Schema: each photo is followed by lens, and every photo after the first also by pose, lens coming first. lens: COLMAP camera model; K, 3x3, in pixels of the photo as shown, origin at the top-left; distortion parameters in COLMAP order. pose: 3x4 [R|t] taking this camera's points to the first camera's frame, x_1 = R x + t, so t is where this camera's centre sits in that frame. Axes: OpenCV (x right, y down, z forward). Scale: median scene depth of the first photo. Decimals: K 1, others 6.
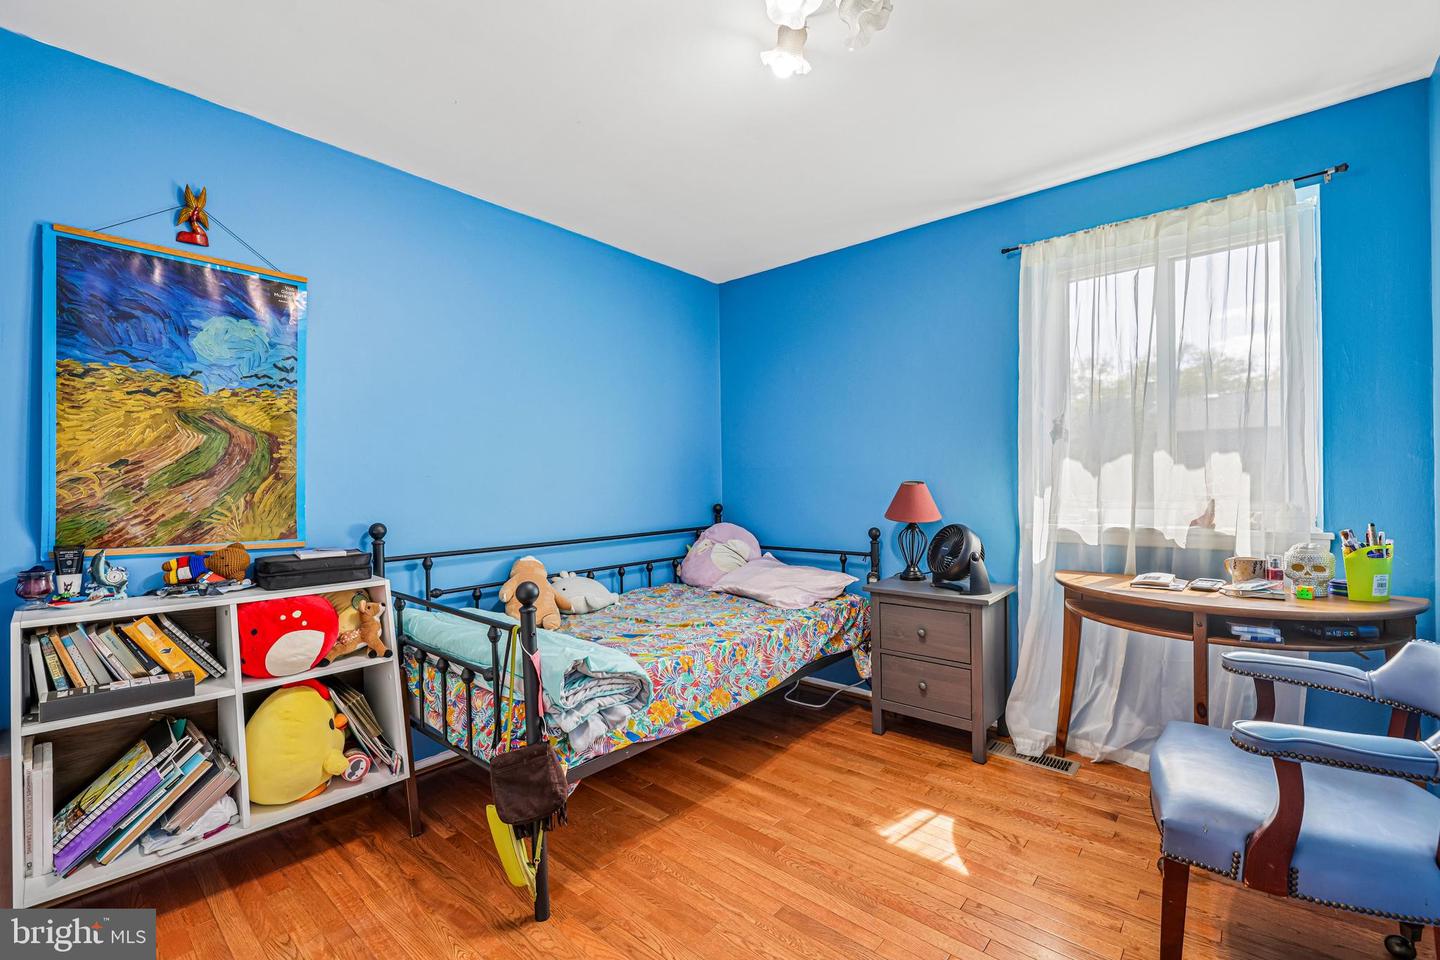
lens RADIAL K [[615.0, 0, 712.2], [0, 615.0, 481.8], [0, 0, 1]] dist [-0.001190, -0.000012]
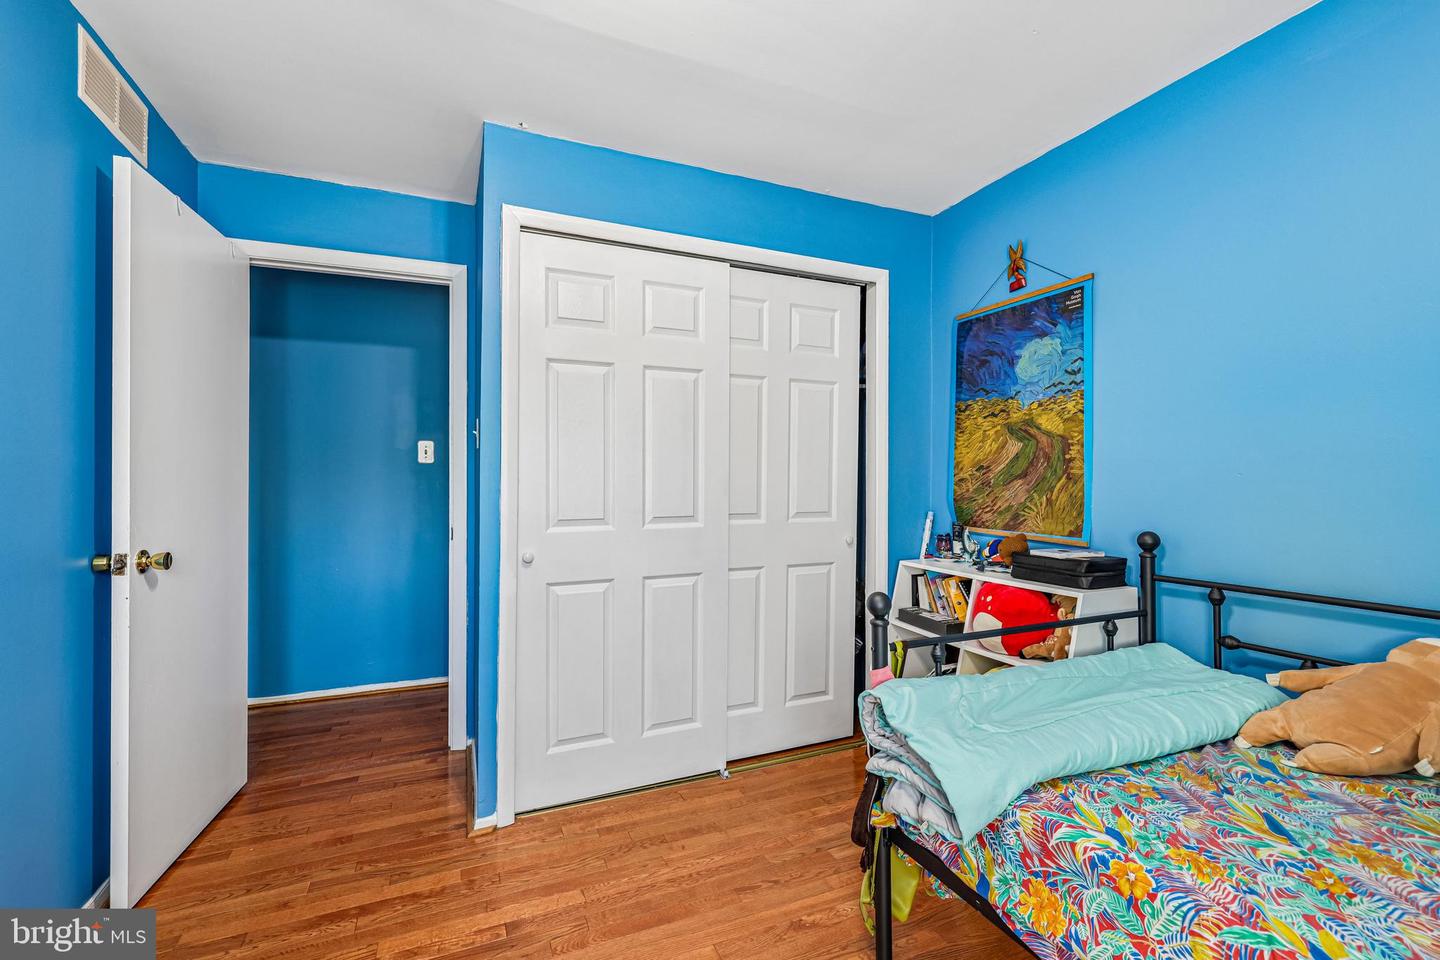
lens RADIAL K [[615.0, 0, 712.2], [0, 615.0, 481.7], [0, 0, 1]] dist [-0.001190, -0.000012]
pose [[-0.435144, 0.007102, -0.900333, 0.530811], [0.004234, 0.999974, 0.005841, -0.008888], [0.900351, -0.001271, -0.435162, 0.965108]]
